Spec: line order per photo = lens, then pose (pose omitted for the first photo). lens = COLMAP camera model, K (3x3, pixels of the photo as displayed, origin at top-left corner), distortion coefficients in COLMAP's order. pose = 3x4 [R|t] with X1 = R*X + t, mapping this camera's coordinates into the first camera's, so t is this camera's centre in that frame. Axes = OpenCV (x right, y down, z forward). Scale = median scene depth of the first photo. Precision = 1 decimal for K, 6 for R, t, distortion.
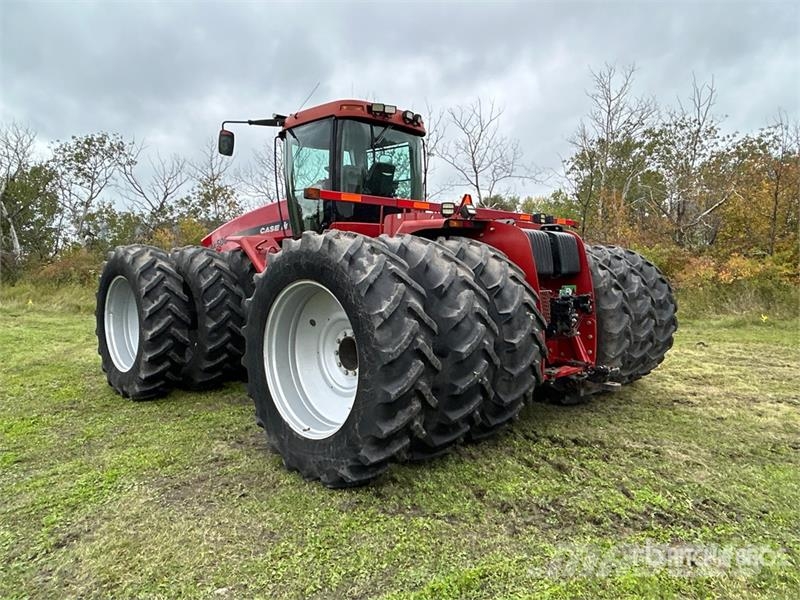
lens RADIAL K [[609.4, 0, 399.4], [0, 609.4, 304.0], [0, 0, 1]] dist [0.061418, -0.069958]
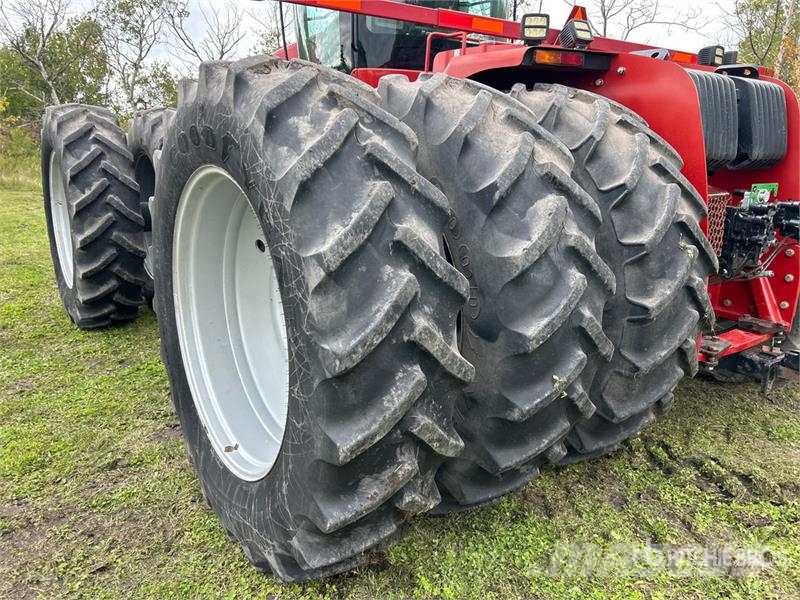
lens RADIAL K [[632.7, 0, 400.0], [0, 632.7, 300.0], [0, 0, 1]] dist [0.058098, -0.073087]
pose [[0.985897, 0.054138, -0.158354, 0.070372], [-0.025304, 0.983573, 0.178727, -0.025543], [0.165428, -0.172200, 0.971072, 0.454890]]
